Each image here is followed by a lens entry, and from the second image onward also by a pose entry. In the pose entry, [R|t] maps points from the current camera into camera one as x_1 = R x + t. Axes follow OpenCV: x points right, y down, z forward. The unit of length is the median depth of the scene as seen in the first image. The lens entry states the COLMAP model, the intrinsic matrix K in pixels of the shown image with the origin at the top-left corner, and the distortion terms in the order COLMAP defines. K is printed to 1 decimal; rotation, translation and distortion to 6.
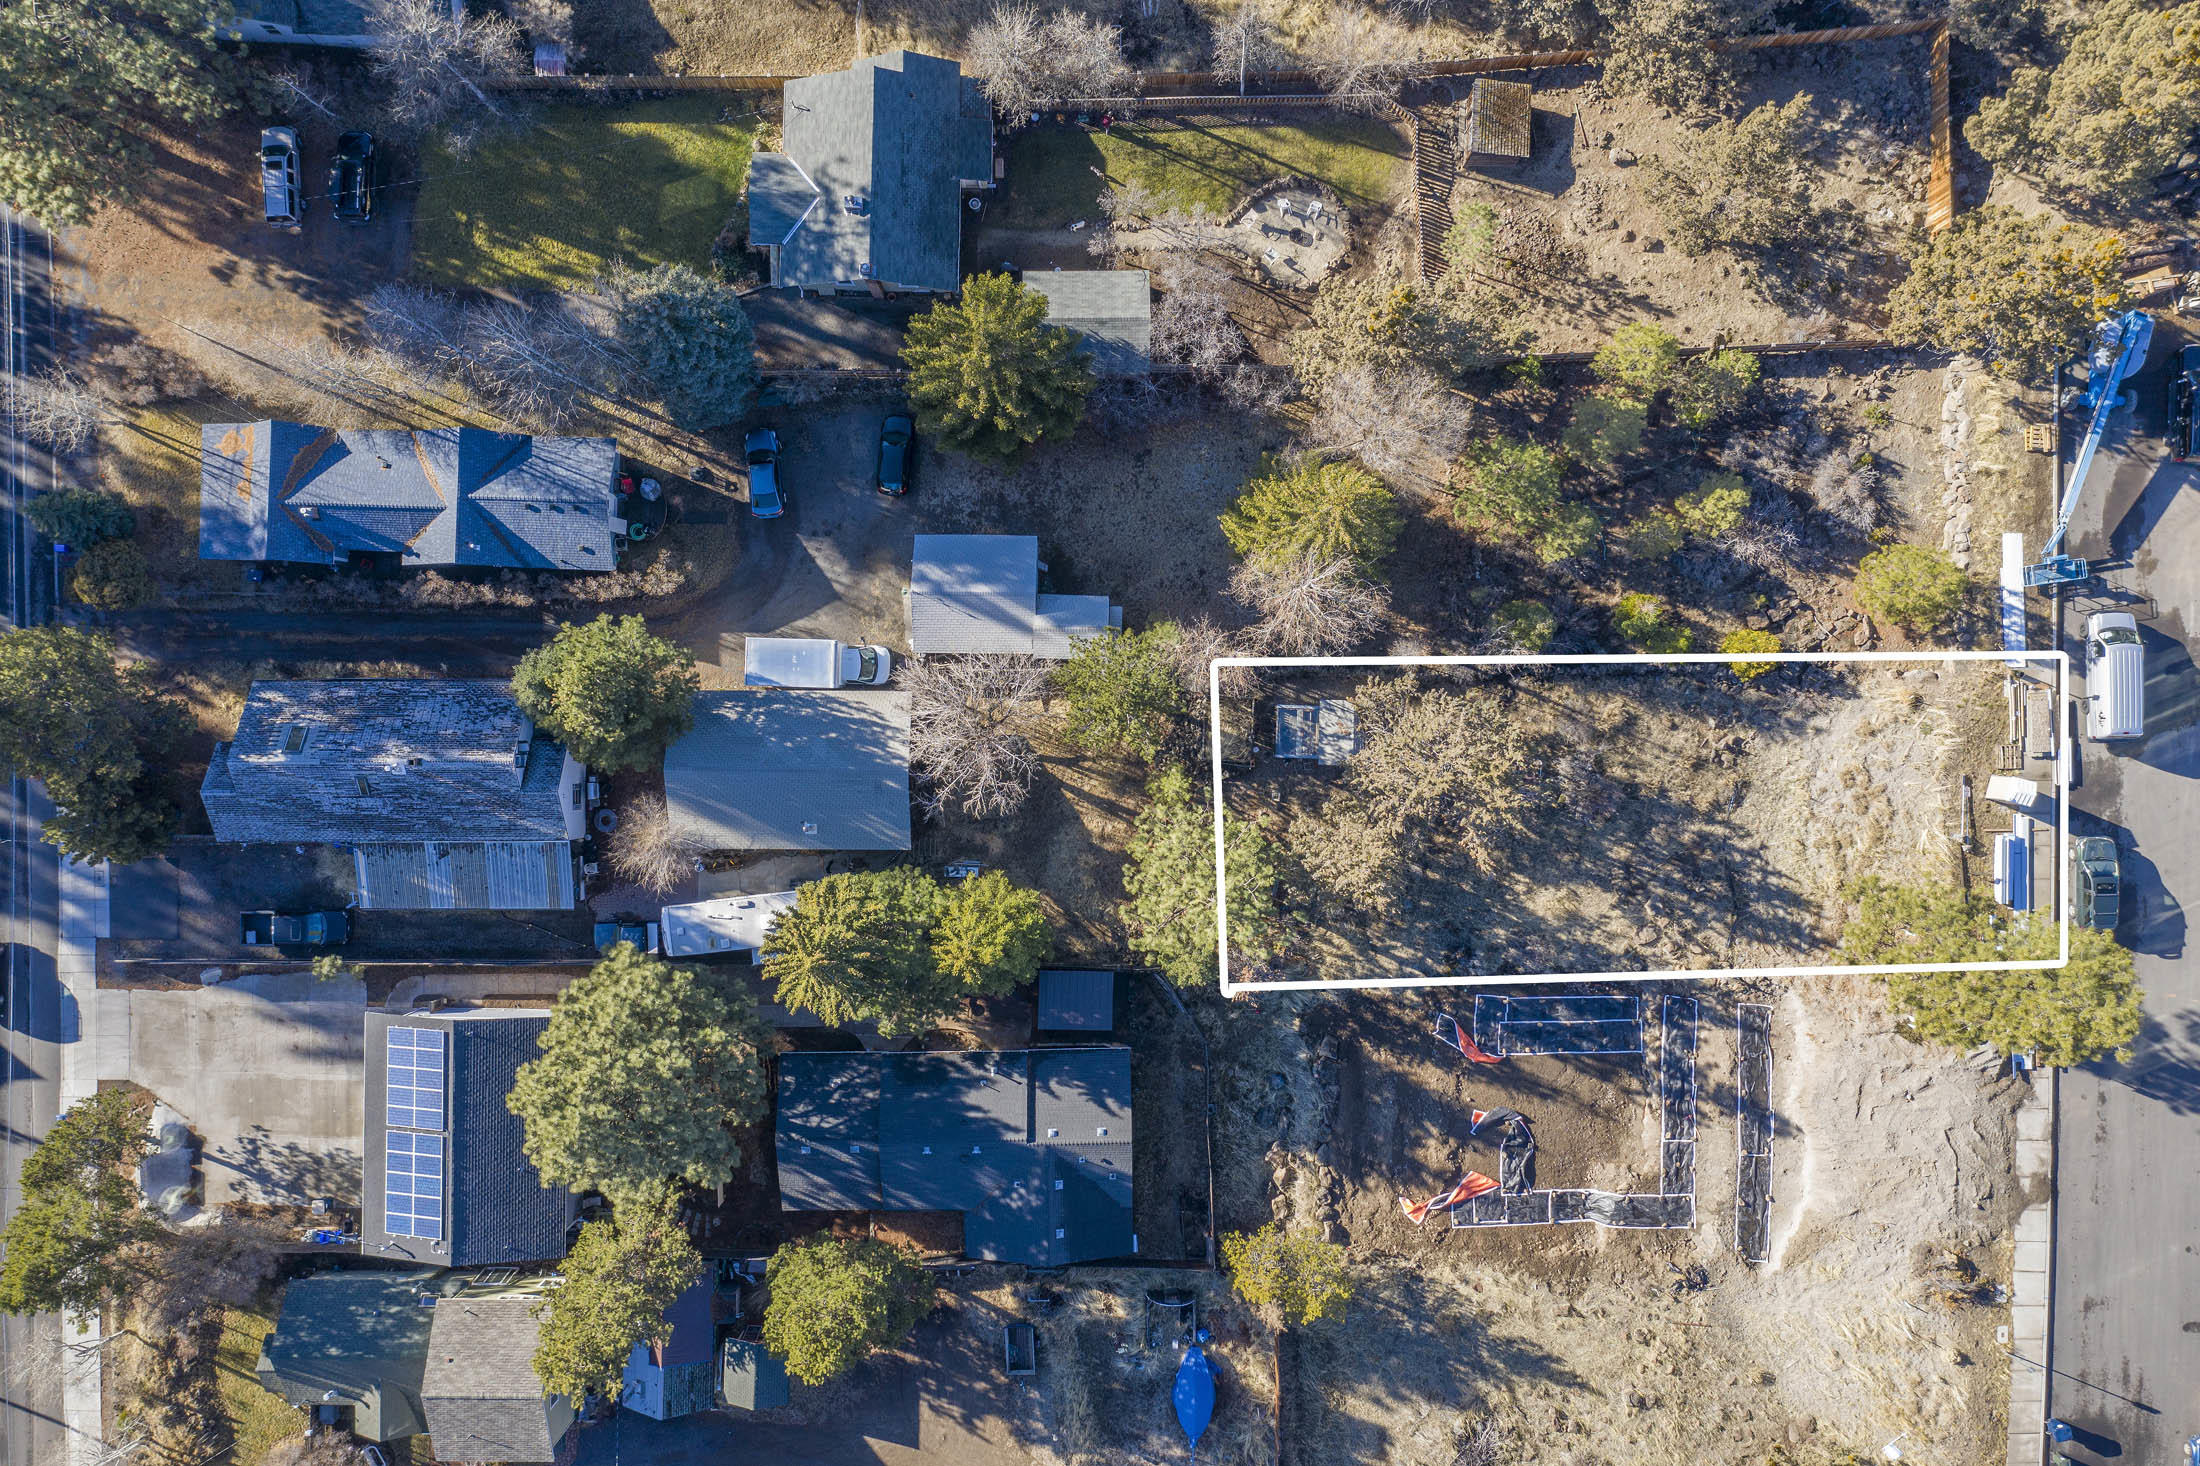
lens RADIAL K [[1764.9, 0, 1100.0], [0, 1764.9, 733.0], [0, 0, 1]] dist [-0.003699, 0.007234]
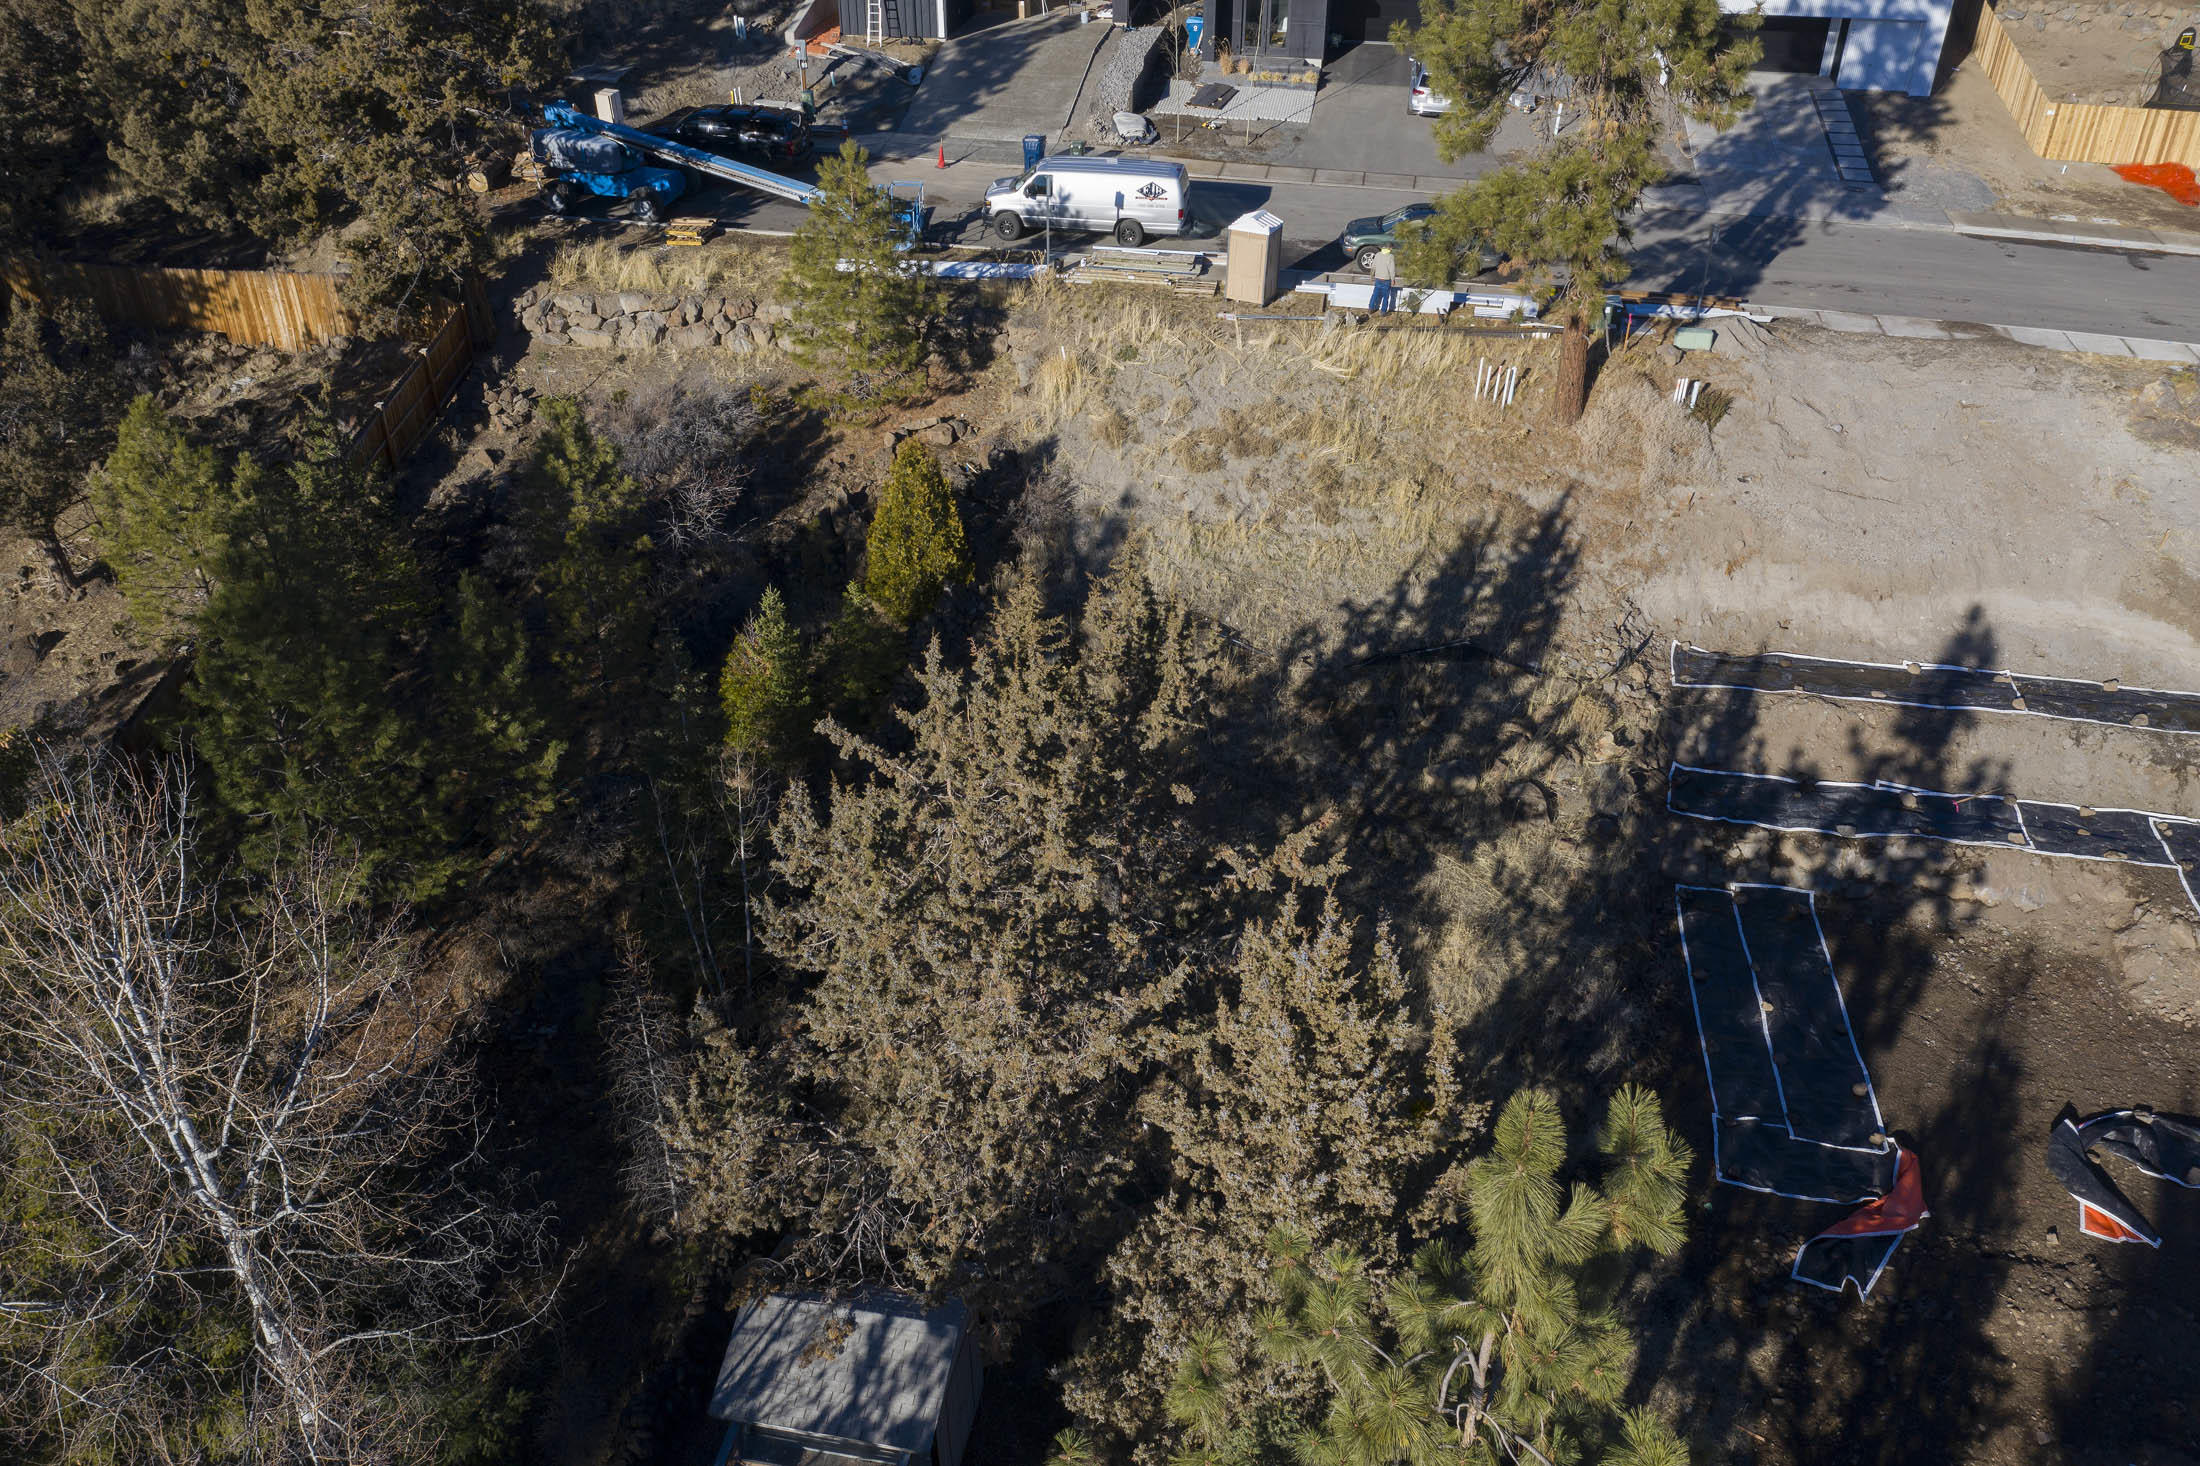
lens RADIAL K [[1725.3, 0, 1100.0], [0, 1725.3, 733.0], [0, 0, 1]] dist [-0.007809, 0.003085]
pose [[0.185213, -0.548297, 0.815516, -0.023001], [0.982617, 0.092646, -0.160874, 0.078969], [0.012652, 0.831136, 0.555925, 0.782988]]
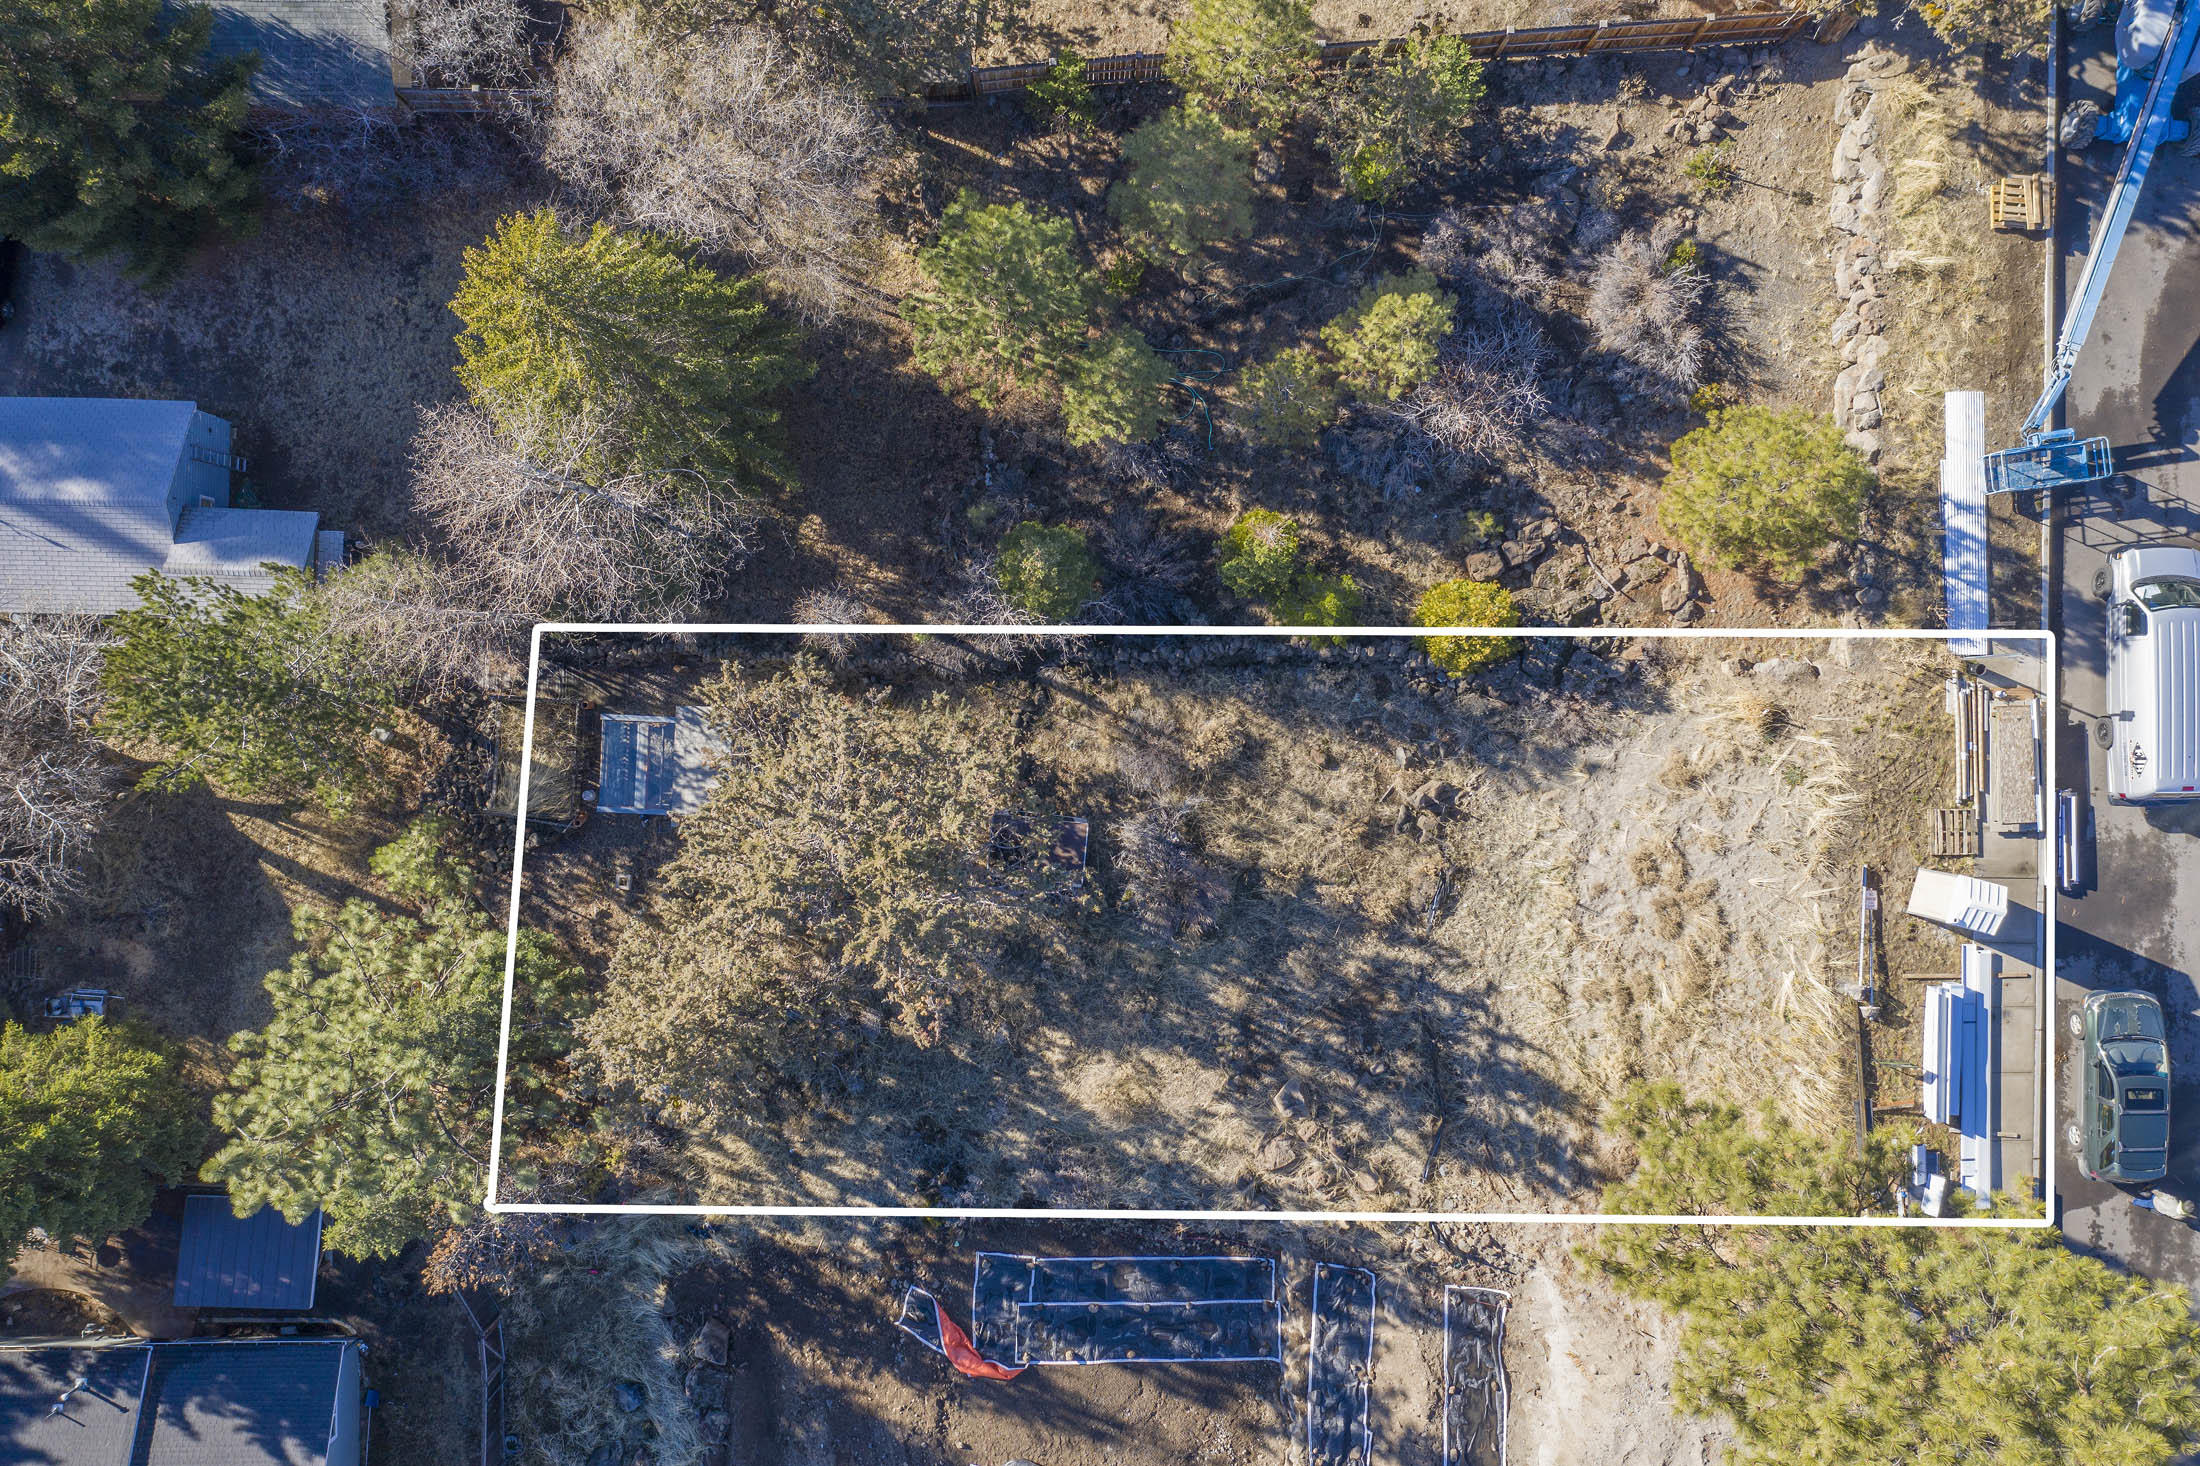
lens RADIAL K [[1725.3, 0, 1100.0], [0, 1725.3, 733.0], [0, 0, 1]] dist [-0.007809, 0.003085]
pose [[0.999877, 0.010298, 0.011805, 0.253964], [-0.010274, 0.999945, -0.002079, -0.010640], [-0.011826, 0.001958, 0.999928, 0.488899]]
